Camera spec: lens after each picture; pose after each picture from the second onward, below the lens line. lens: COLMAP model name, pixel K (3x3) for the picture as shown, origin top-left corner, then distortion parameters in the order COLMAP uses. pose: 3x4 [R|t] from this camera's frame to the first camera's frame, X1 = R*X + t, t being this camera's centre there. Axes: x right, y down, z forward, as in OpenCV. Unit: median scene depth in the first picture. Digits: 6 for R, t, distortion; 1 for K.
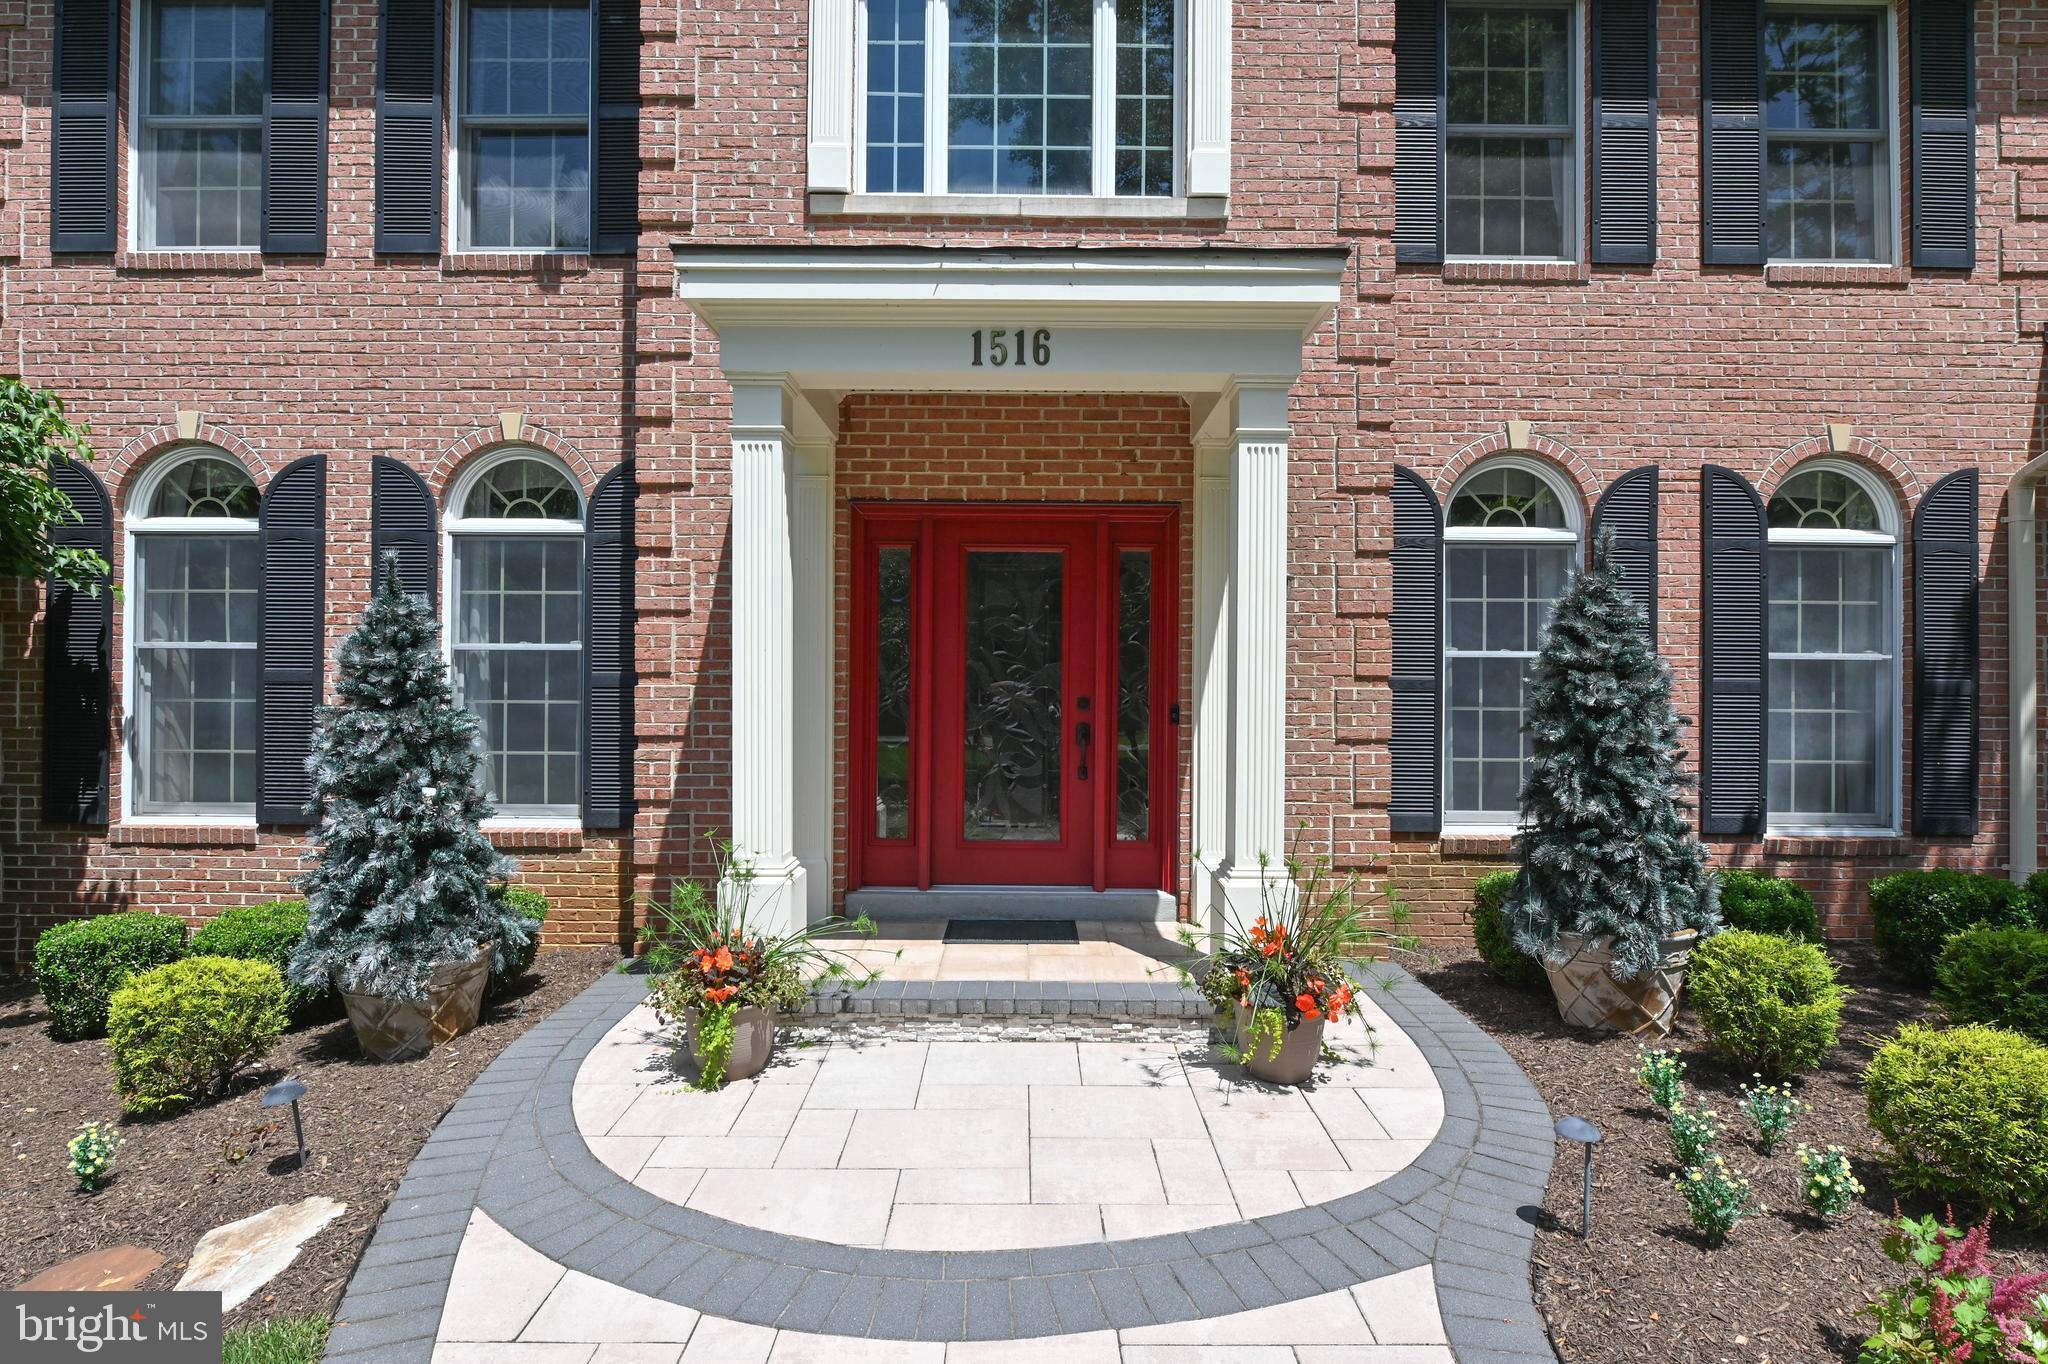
lens RADIAL K [[1040.1, 0, 1023.8], [0, 1040.1, 694.0], [0, 0, 1]] dist [-0.009239, -0.000543]
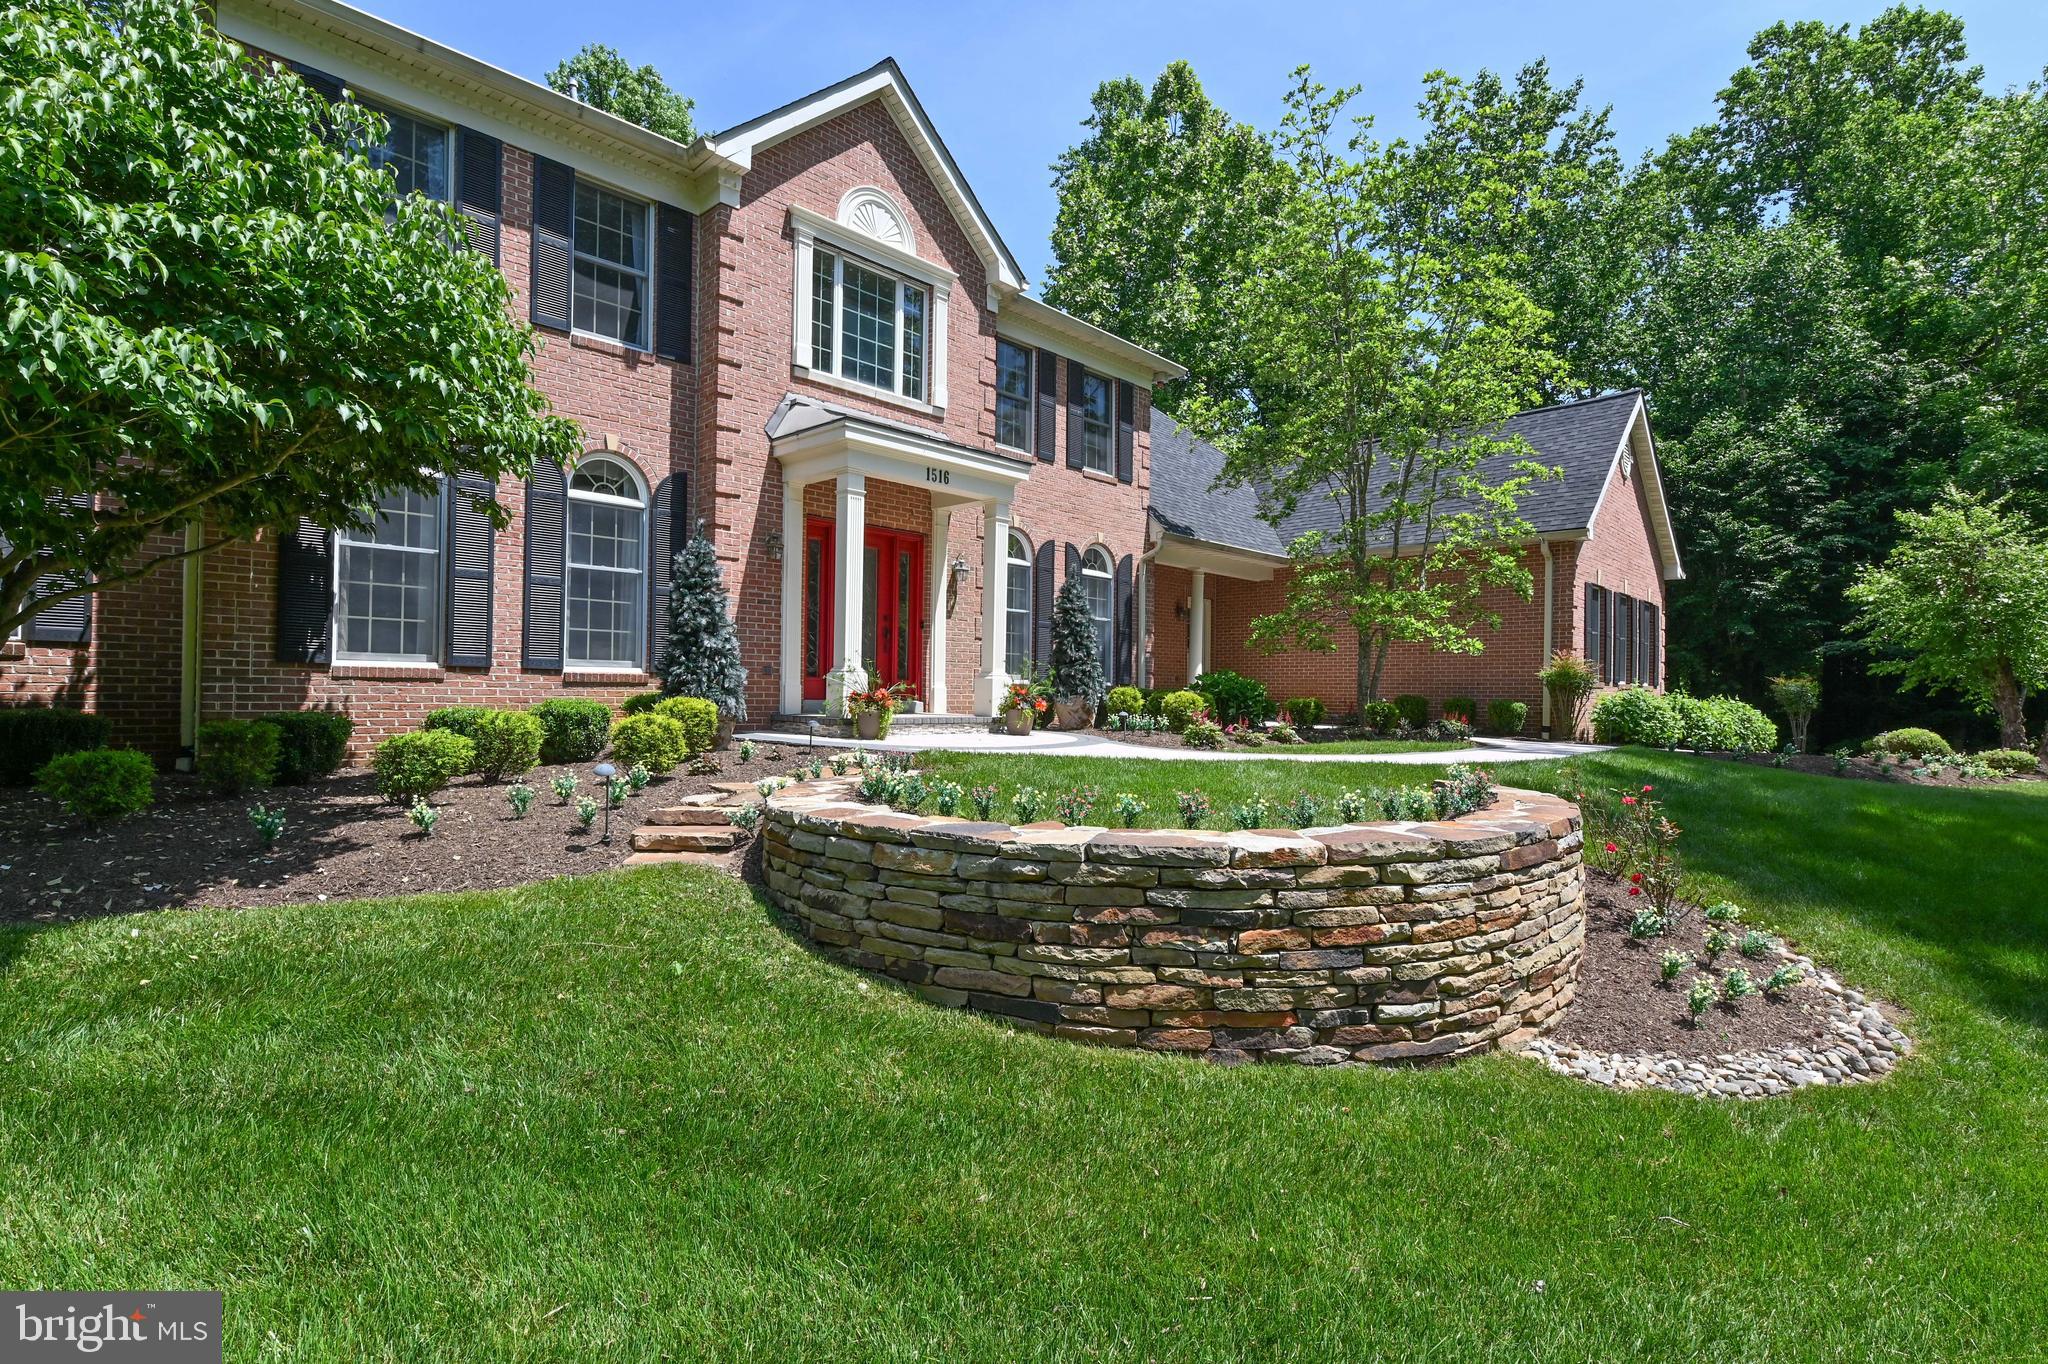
lens RADIAL K [[1040.1, 0, 1023.8], [0, 1040.1, 694.0], [0, 0, 1]] dist [-0.009239, -0.000543]
pose [[0.689682, 0.007550, 0.724073, -1.322645], [-0.009446, 0.999954, -0.001429, 0.168598], [-0.724051, -0.005854, 0.689721, -0.739501]]
